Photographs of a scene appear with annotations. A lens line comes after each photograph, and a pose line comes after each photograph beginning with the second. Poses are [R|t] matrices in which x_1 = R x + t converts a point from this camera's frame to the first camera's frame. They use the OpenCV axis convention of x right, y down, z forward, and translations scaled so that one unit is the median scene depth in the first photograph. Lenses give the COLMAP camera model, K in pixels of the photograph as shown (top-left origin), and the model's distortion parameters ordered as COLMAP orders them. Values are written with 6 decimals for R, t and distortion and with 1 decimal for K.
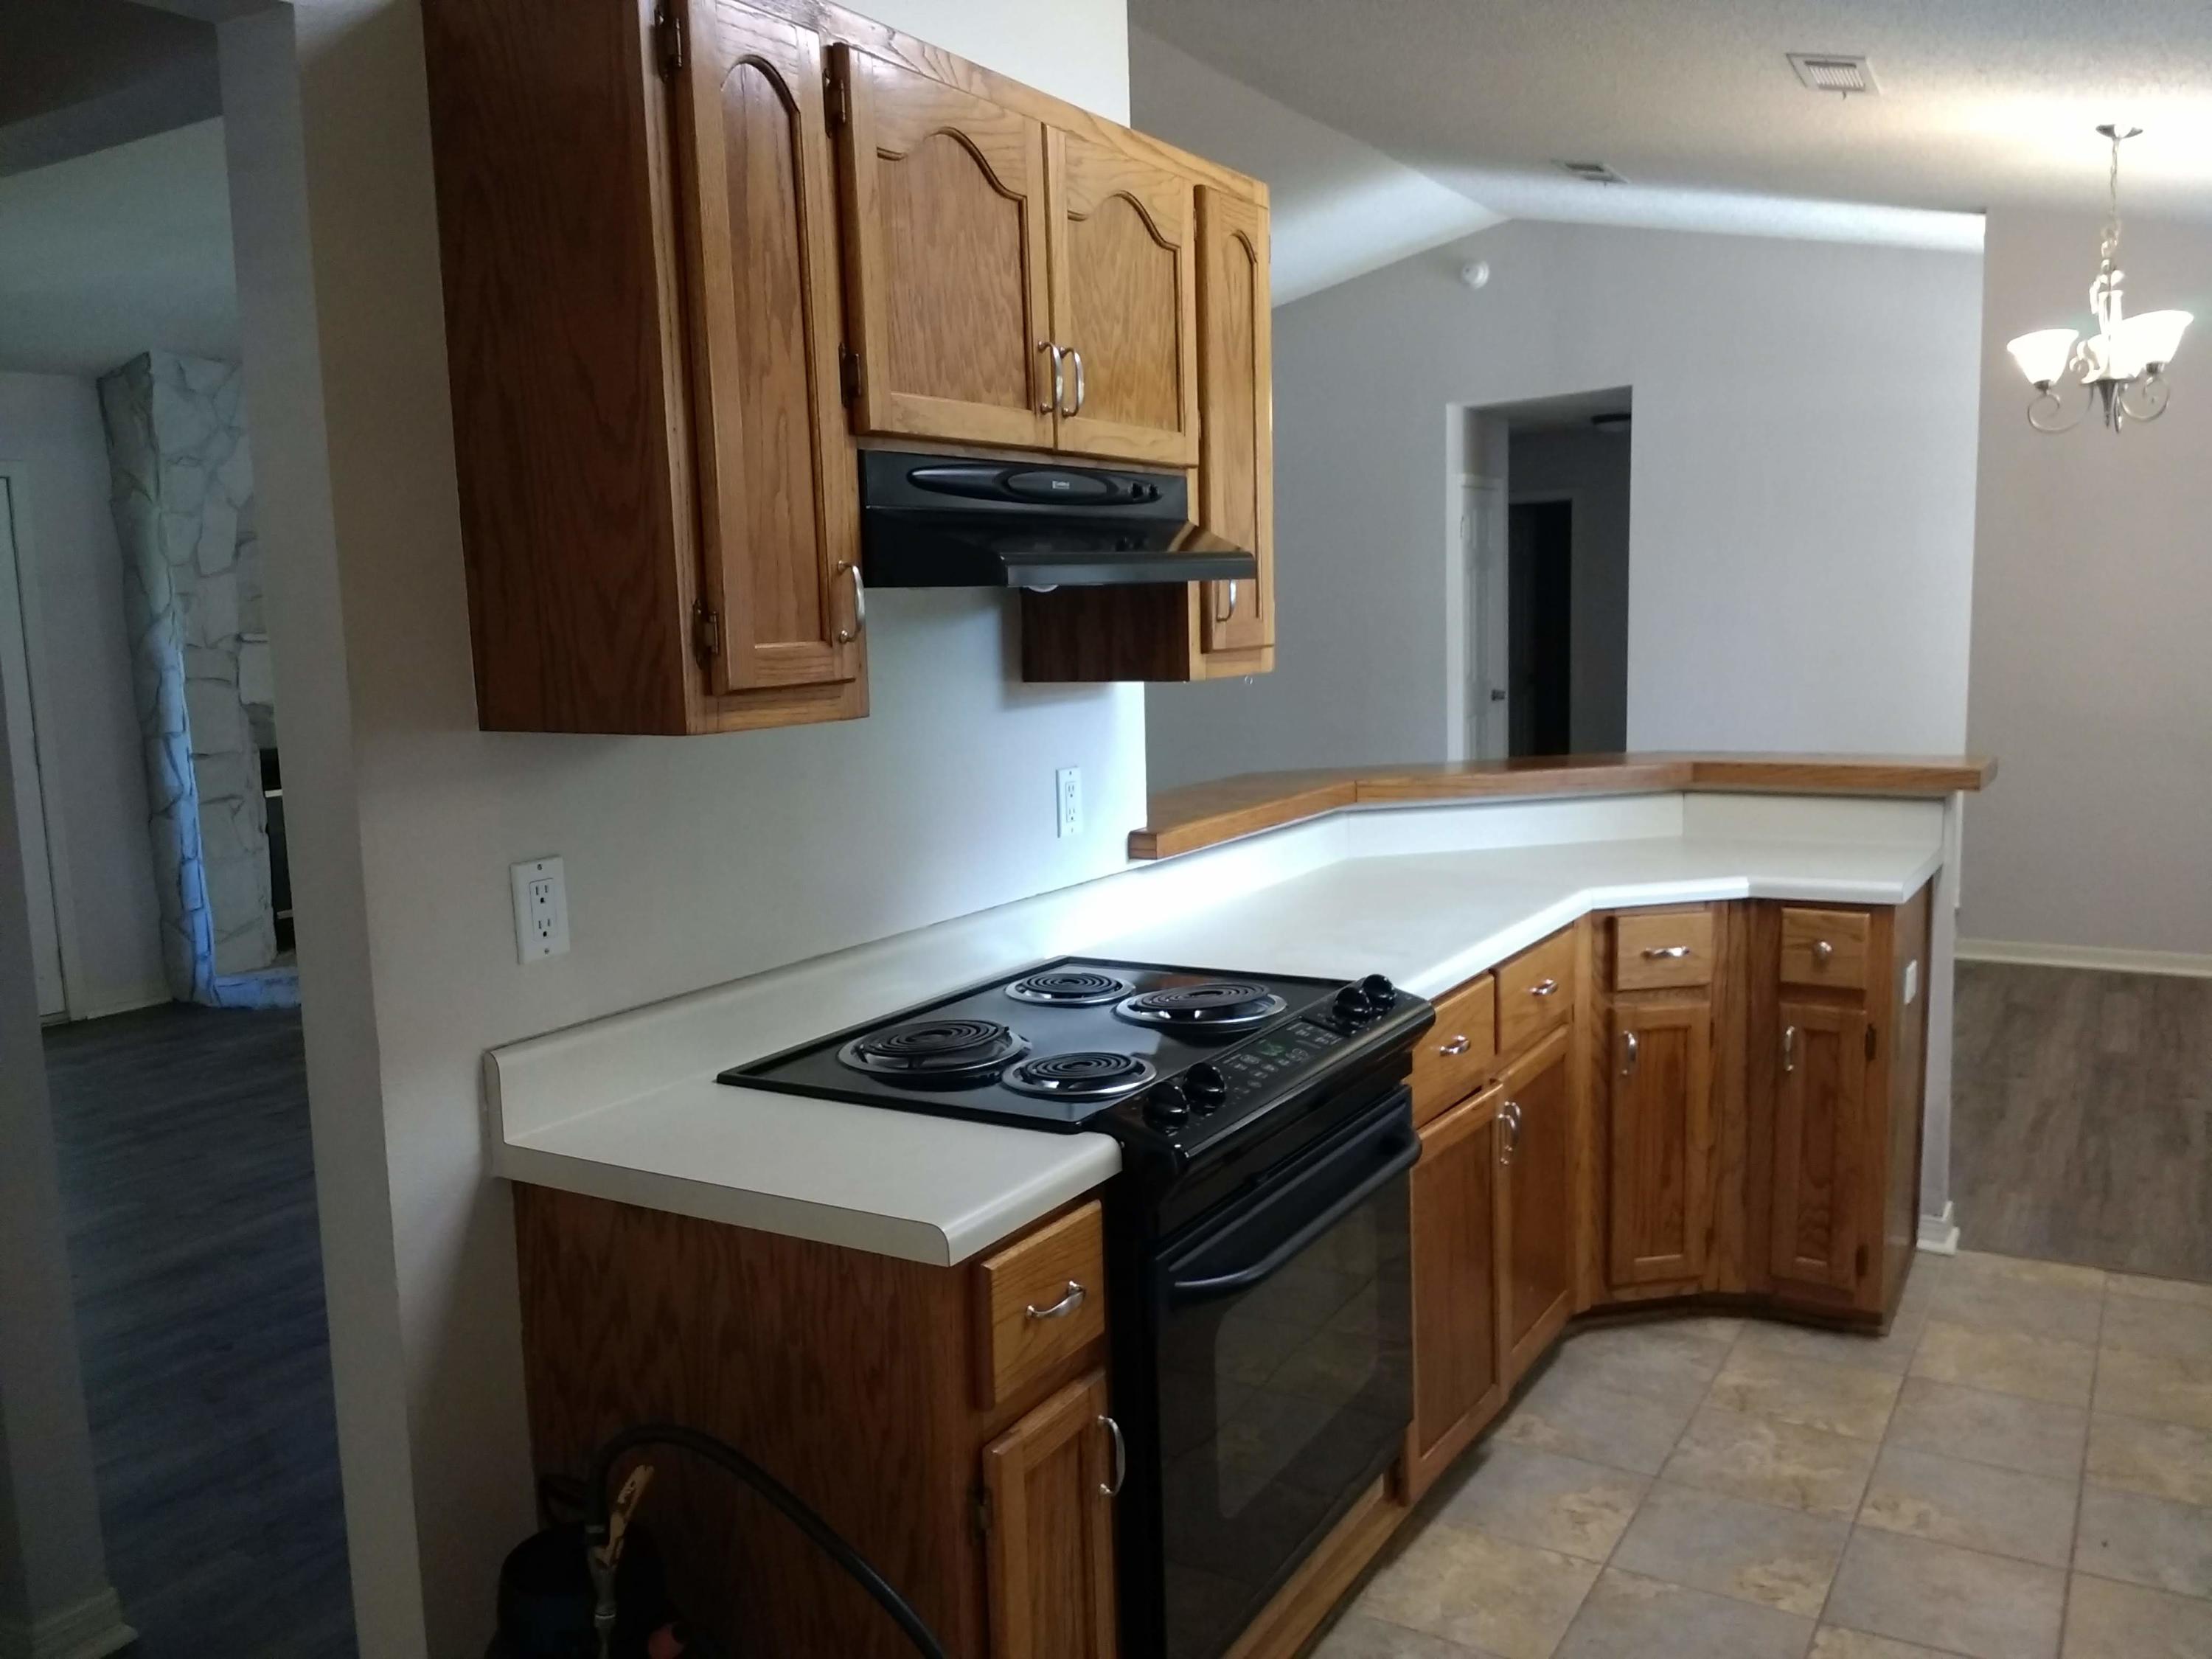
lens RADIAL K [[1738.6, 0, 1094.9], [0, 1738.6, 824.8], [0, 0, 1]] dist [0.100060, -0.136390]
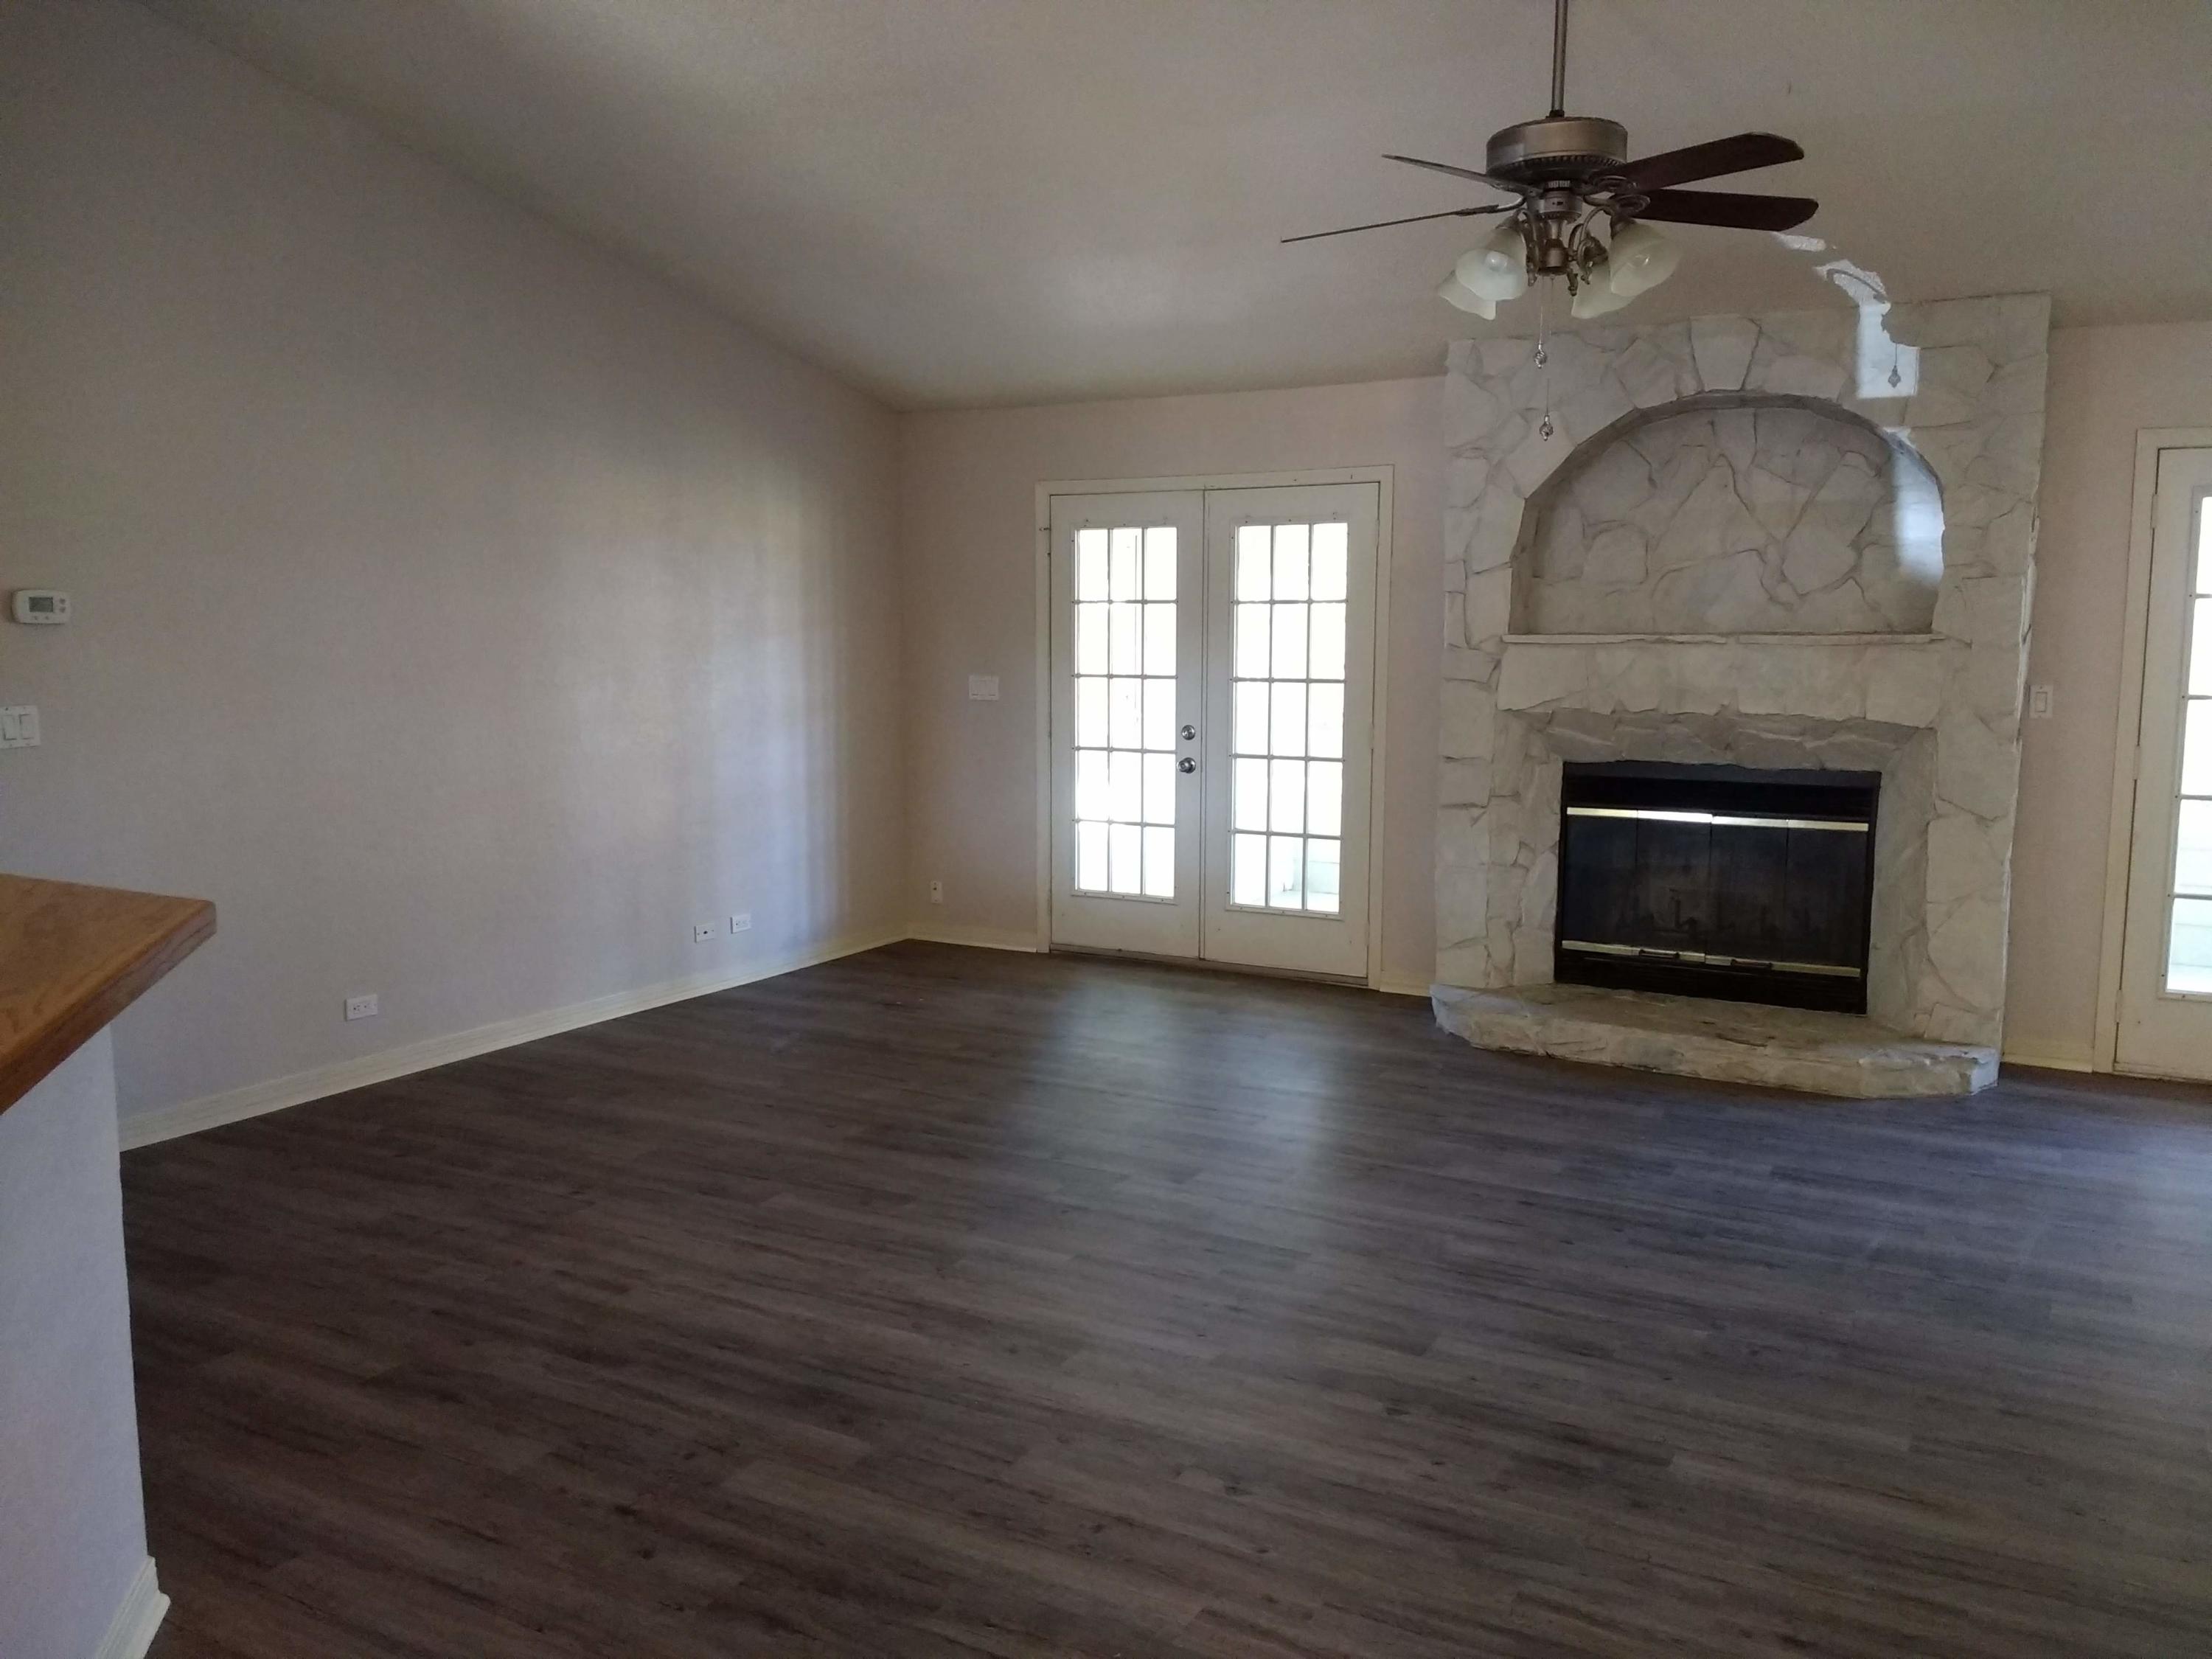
lens RADIAL K [[1739.3, 0, 1099.7], [0, 1739.3, 847.7], [0, 0, 1]] dist [0.117019, -0.181539]
pose [[0.017327, 0.152164, -0.988203, 0.452401], [-0.127192, 0.980657, 0.148772, -0.109416], [0.991727, 0.123114, 0.036346, 0.777377]]
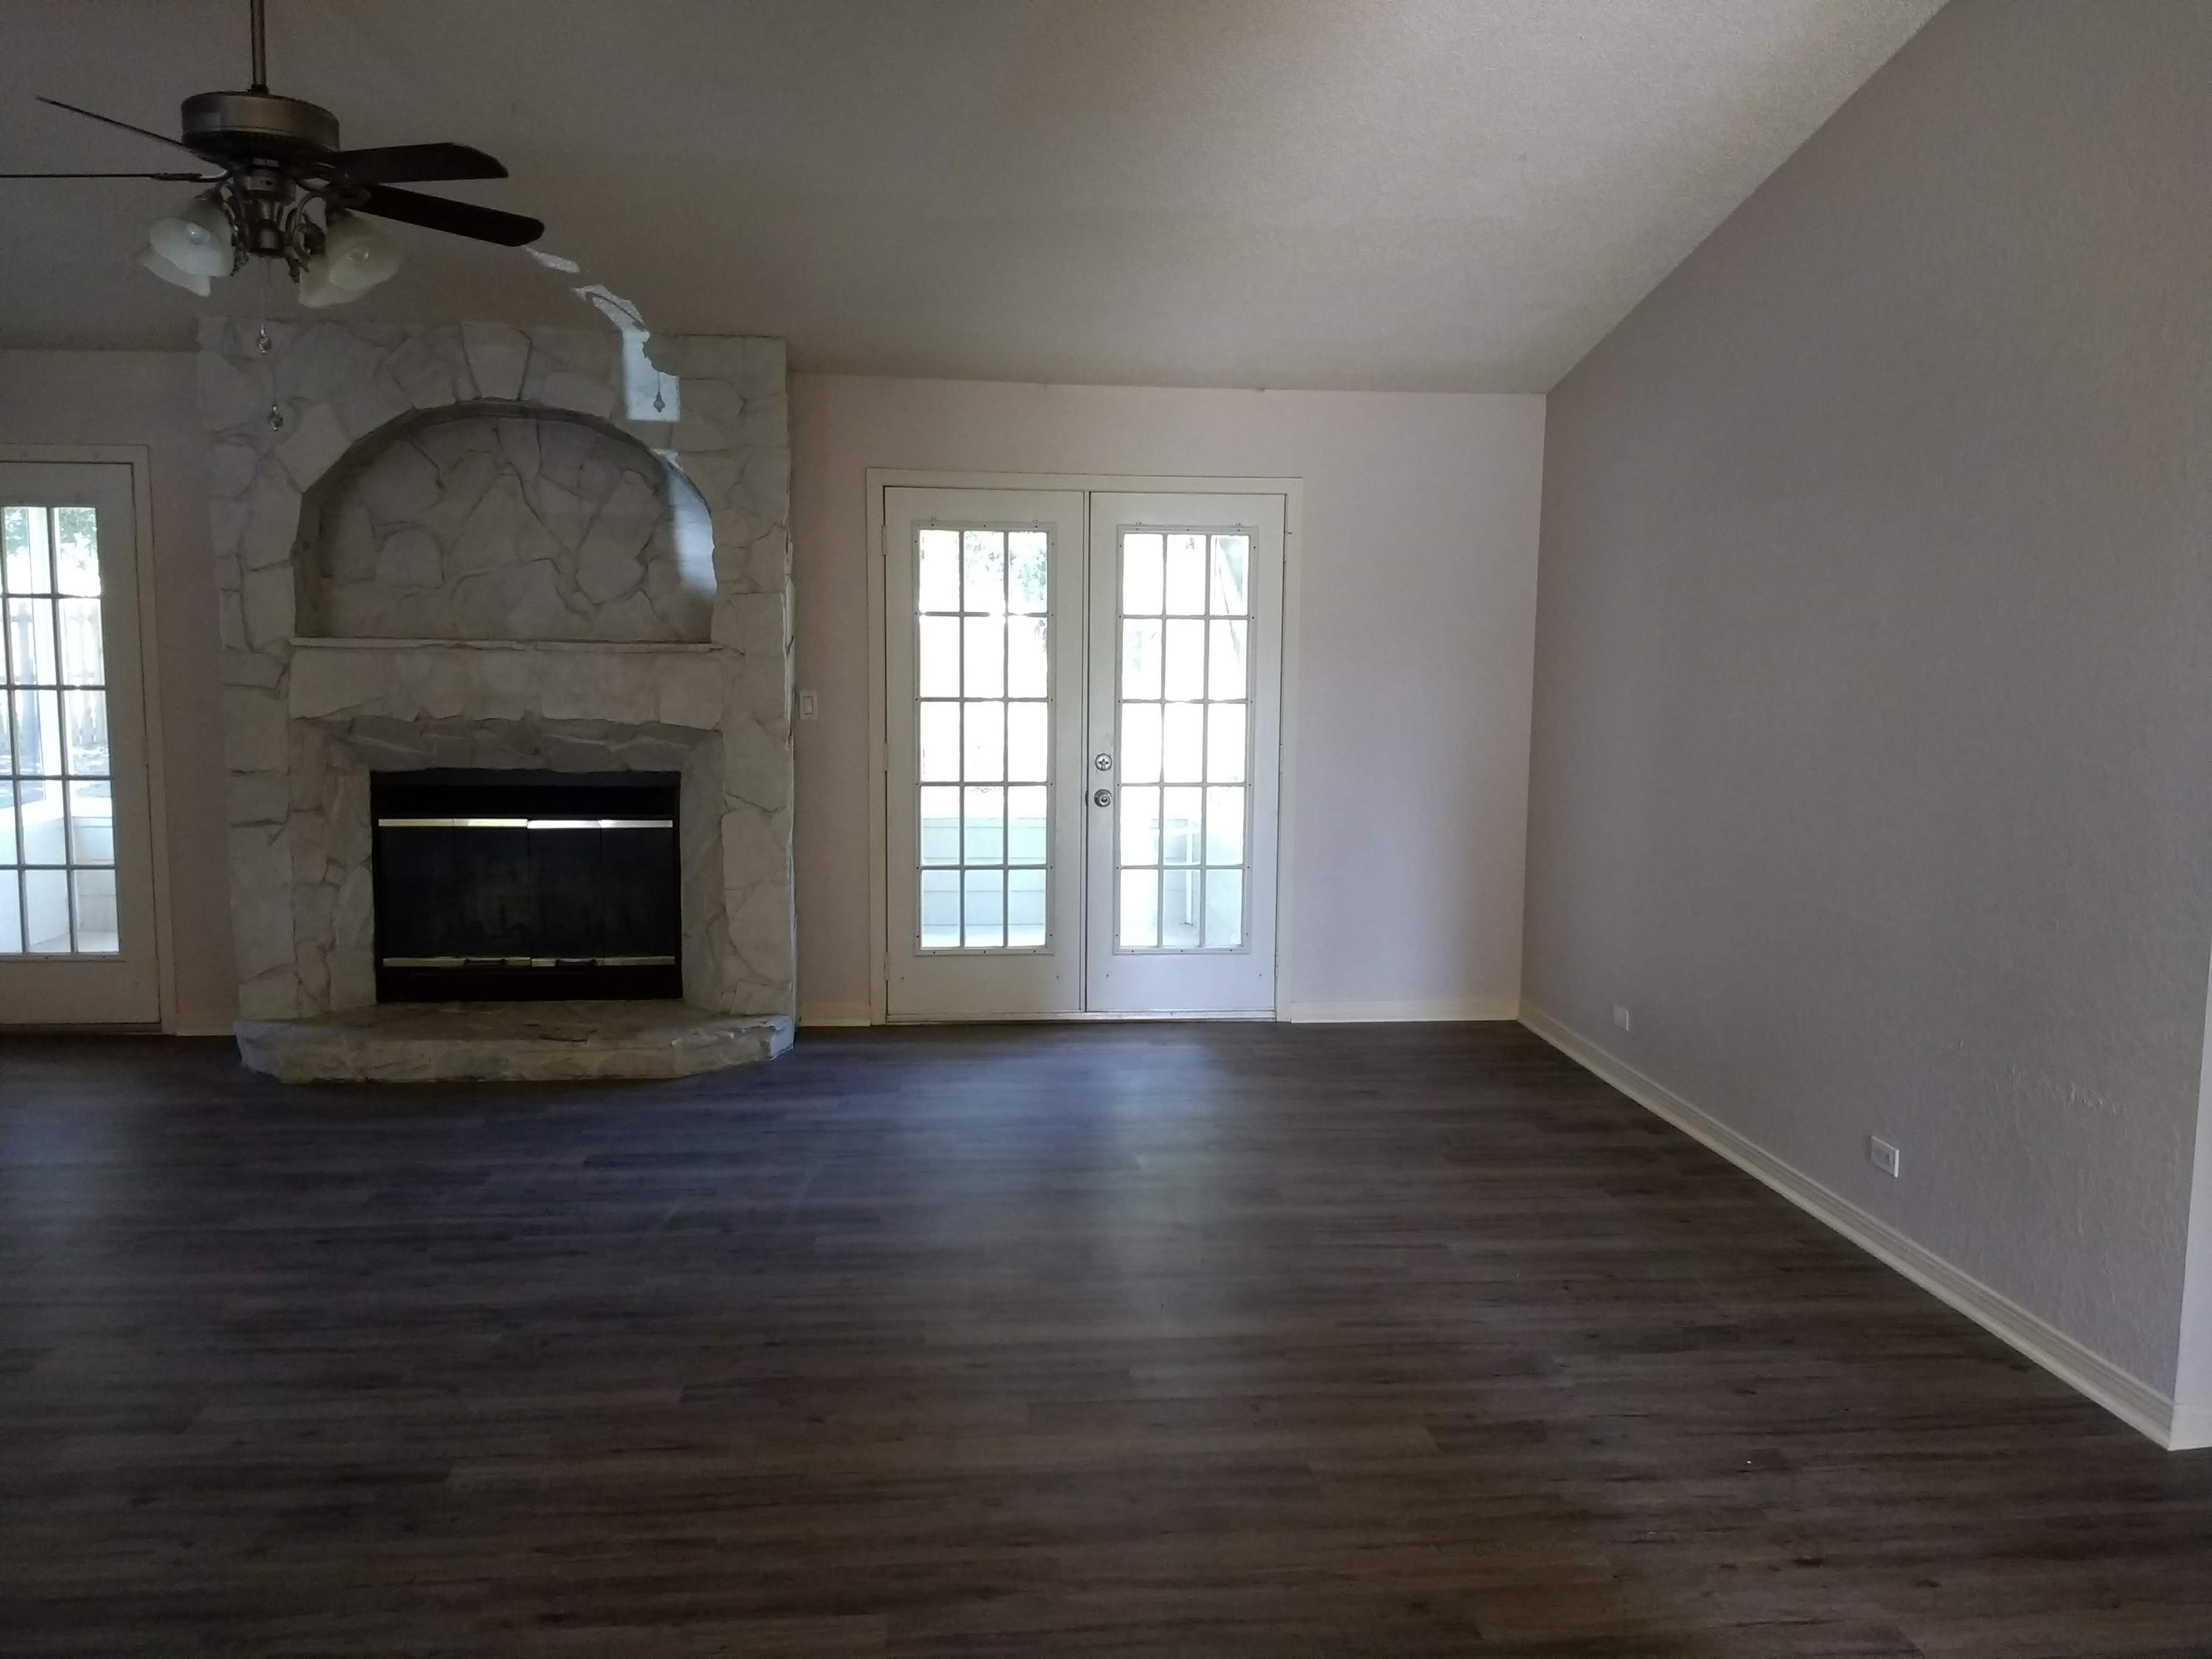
lens RADIAL K [[1739.3, 0, 1099.7], [0, 1739.3, 847.7], [0, 0, 1]] dist [0.117019, -0.181539]
pose [[0.596855, 0.127730, -0.792117, 0.464038], [-0.127145, 0.989830, 0.063808, -0.113007], [0.792211, 0.062630, 0.607025, 0.803124]]
